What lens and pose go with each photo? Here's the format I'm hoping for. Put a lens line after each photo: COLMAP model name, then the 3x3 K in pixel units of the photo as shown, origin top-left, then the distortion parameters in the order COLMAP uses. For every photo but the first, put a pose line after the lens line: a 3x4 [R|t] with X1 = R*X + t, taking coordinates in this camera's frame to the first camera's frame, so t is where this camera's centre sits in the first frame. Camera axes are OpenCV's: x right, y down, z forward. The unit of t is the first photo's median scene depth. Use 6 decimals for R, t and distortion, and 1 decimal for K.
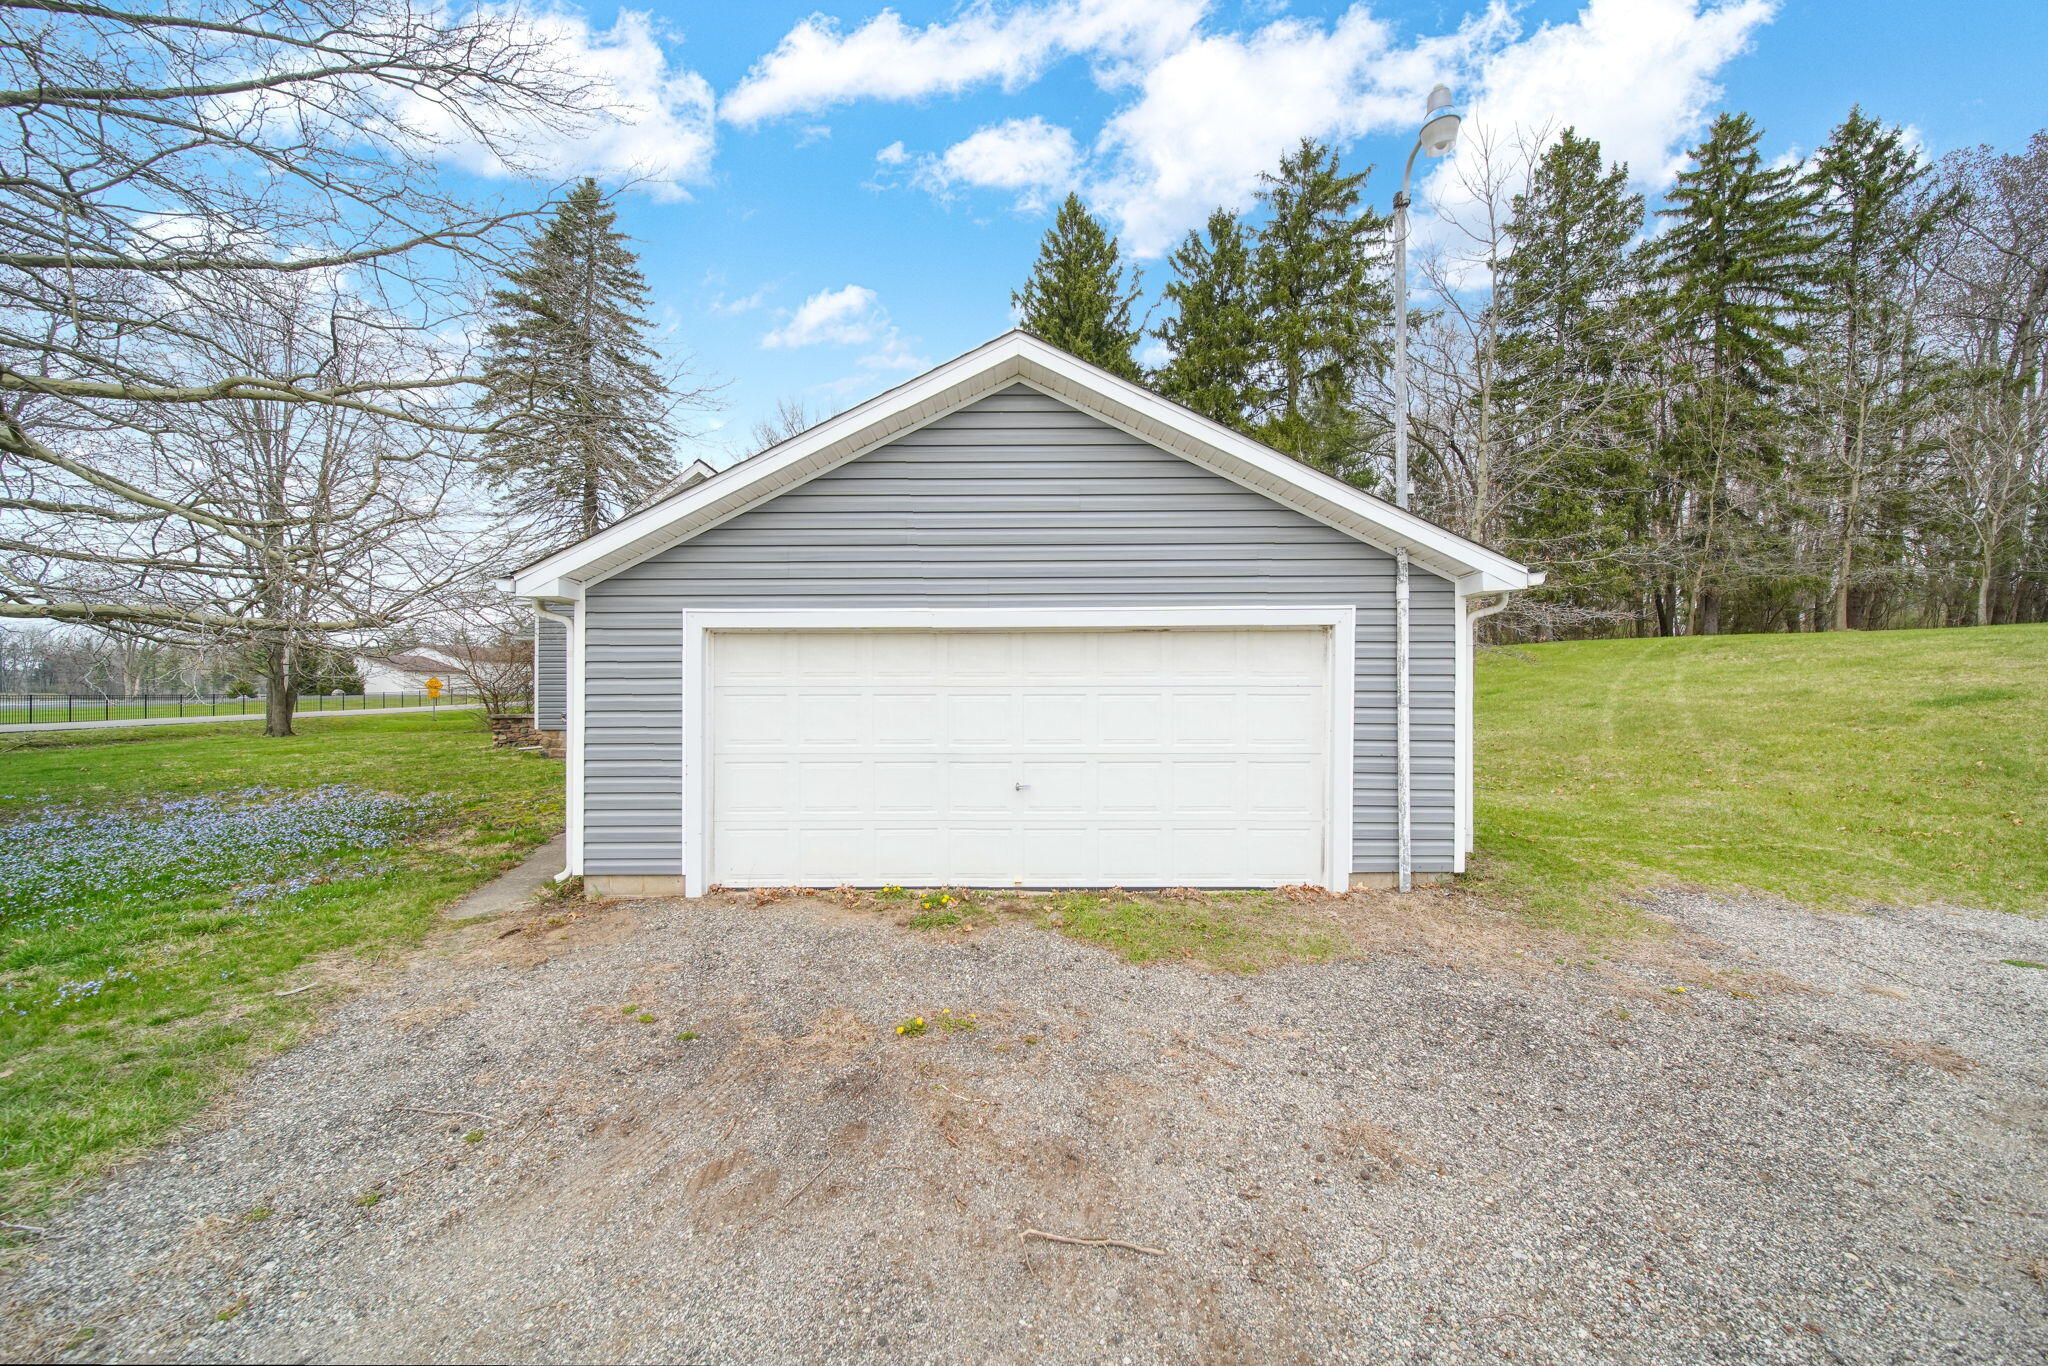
lens RADIAL K [[707.5, 0, 1021.7], [0, 707.5, 688.2], [0, 0, 1]] dist [0.014434, -0.006750]
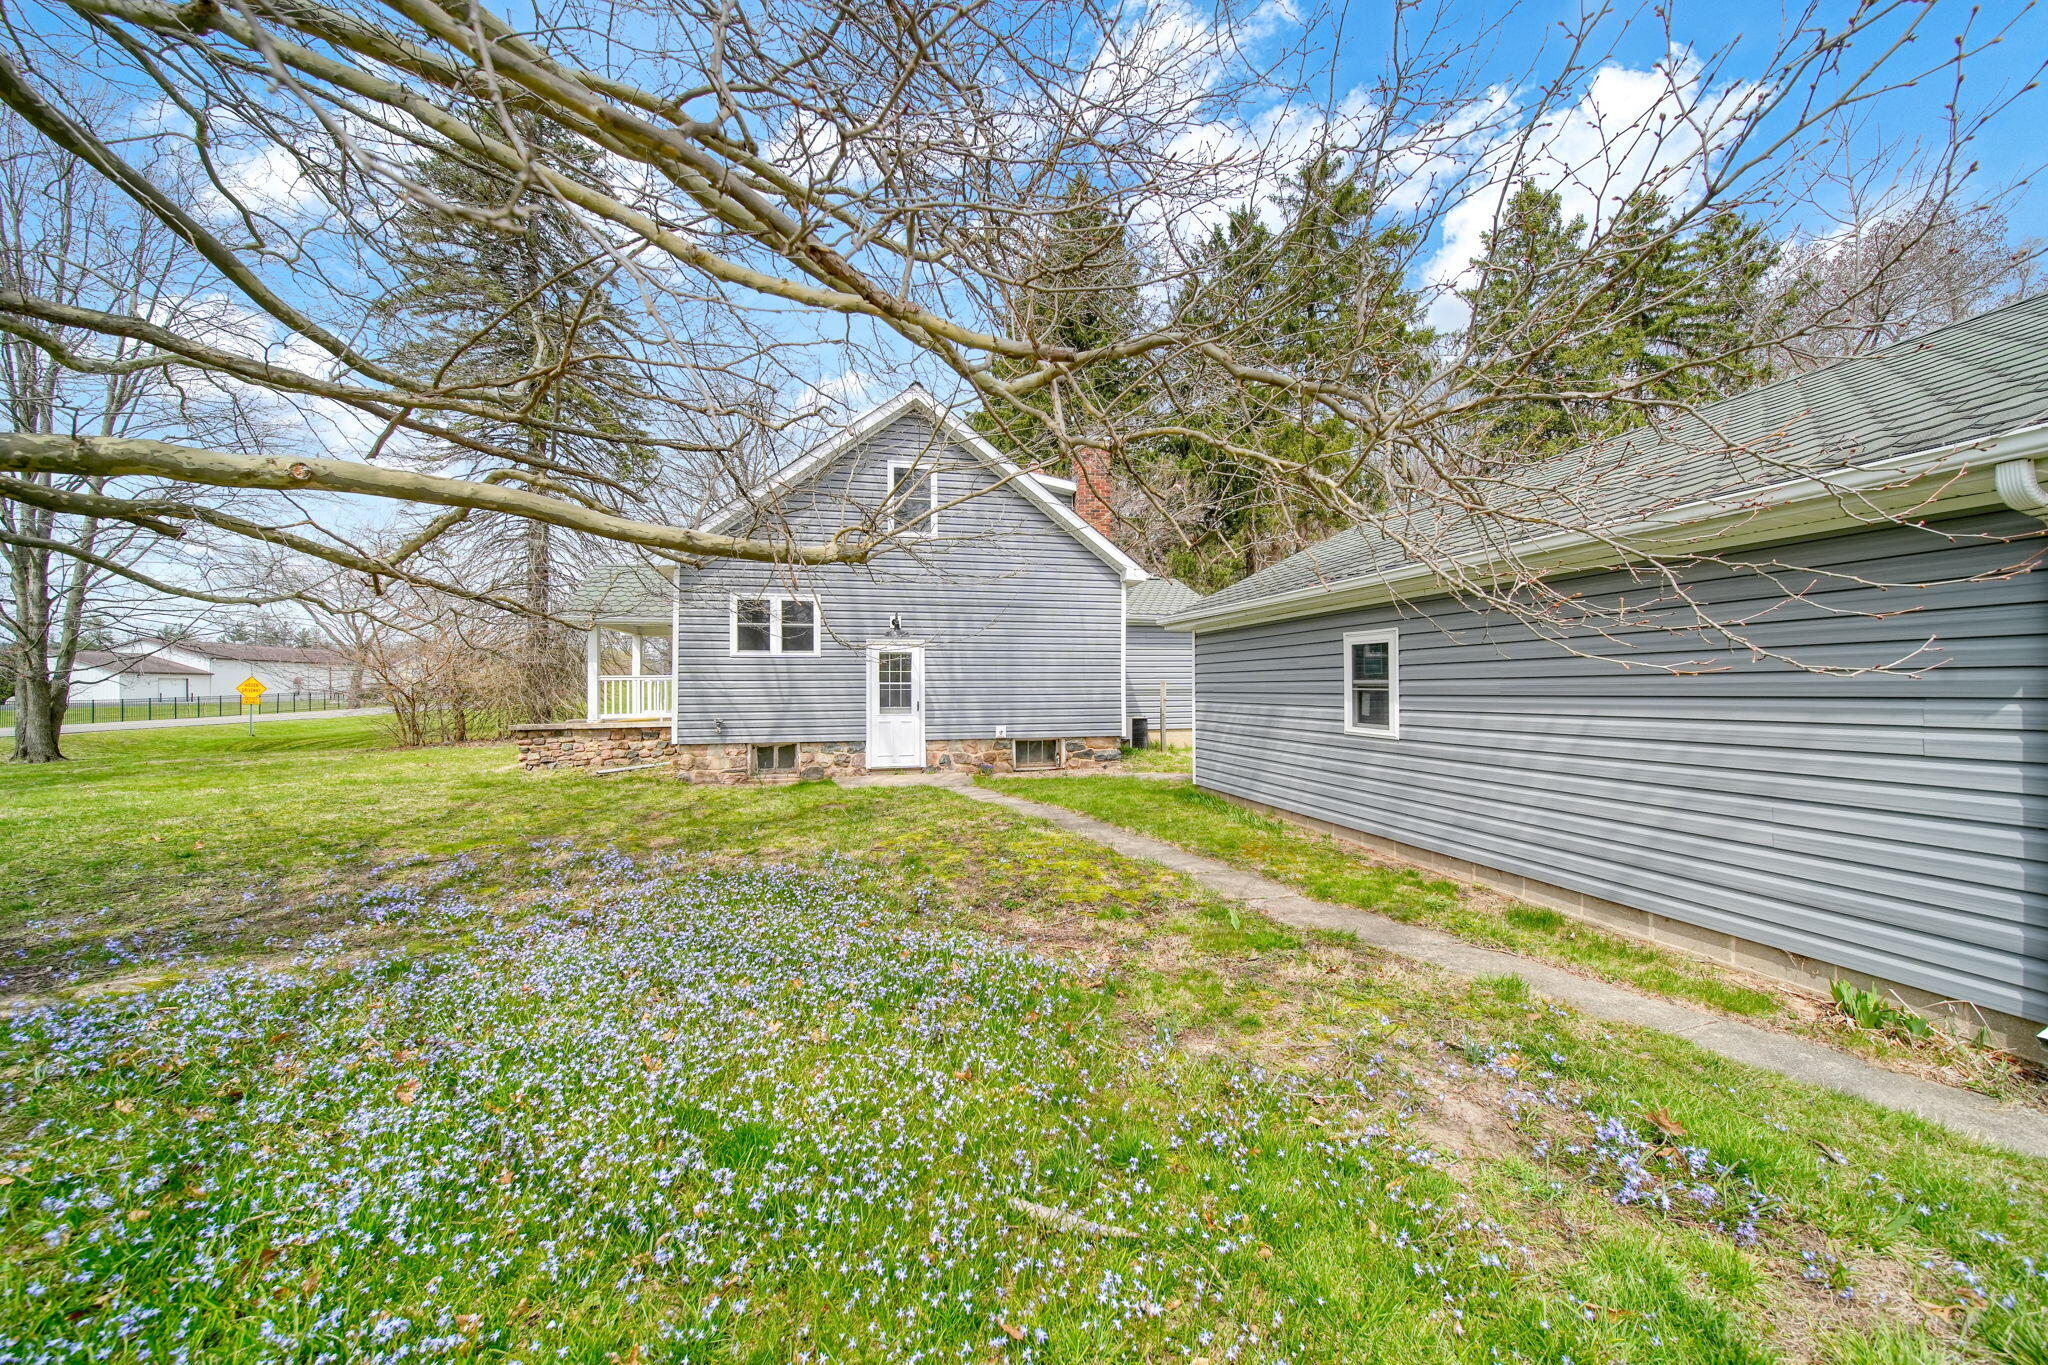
lens RADIAL K [[717.7, 0, 1024.0], [0, 717.7, 682.5], [0, 0, 1]] dist [0.001565, -0.001842]
pose [[0.975817, 0.002902, 0.218571, -0.262298], [0.001082, 0.999835, -0.018106, 0.005592], [-0.218587, 0.017905, 0.975653, 0.123356]]
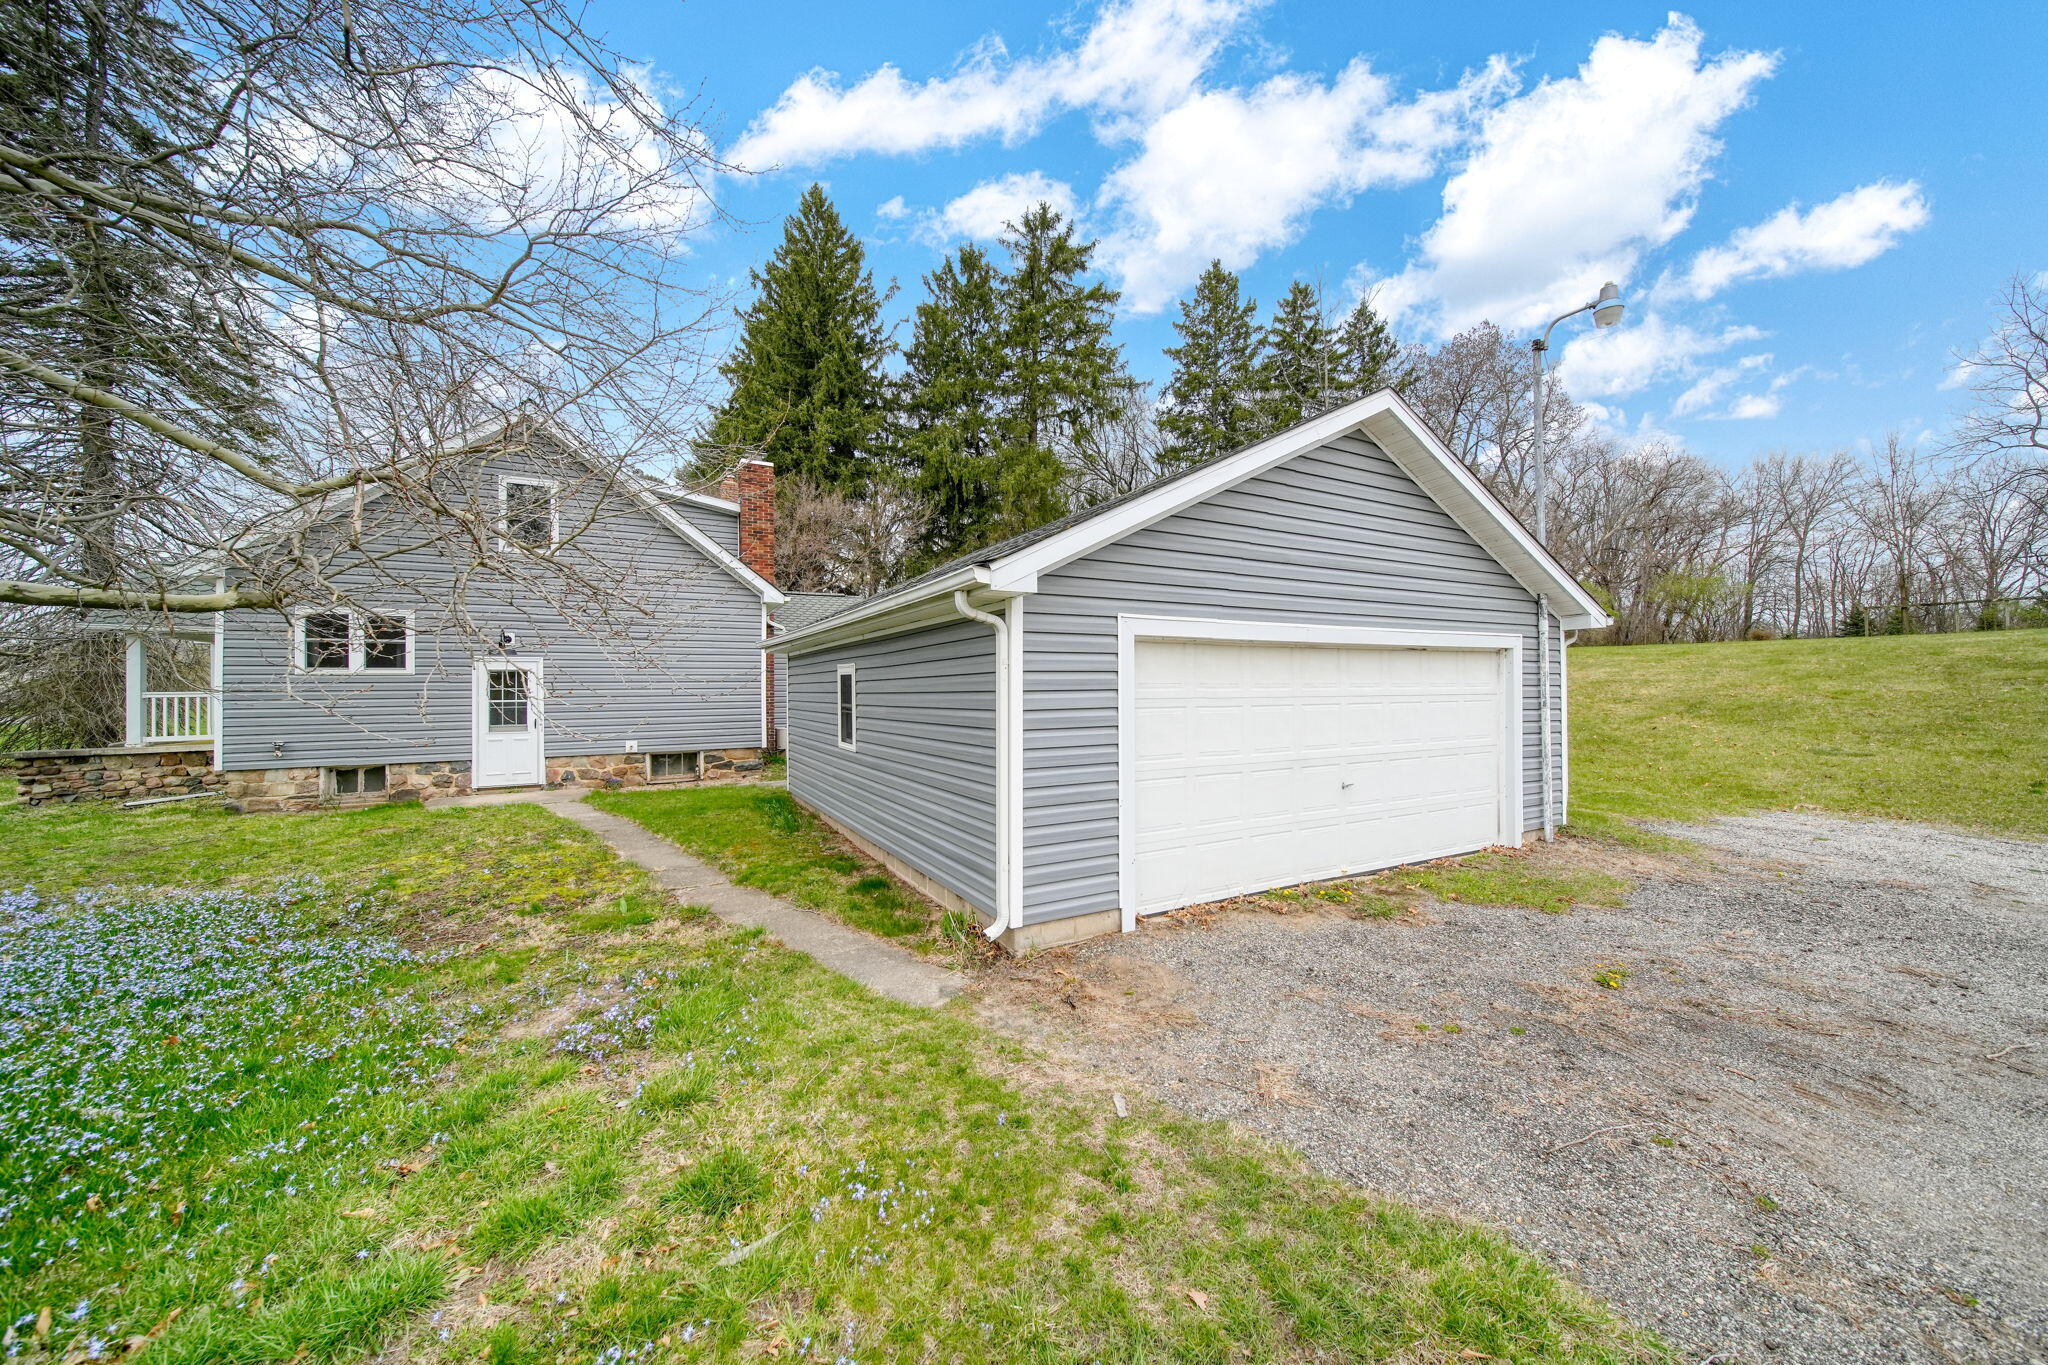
lens RADIAL K [[717.7, 0, 1024.0], [0, 717.7, 682.5], [0, 0, 1]] dist [0.001565, -0.001842]
pose [[0.879032, 0.000160, 0.476763, -0.184291], [0.009374, 0.999801, -0.017619, -0.001622], [-0.476671, 0.019957, 0.878855, 0.044843]]
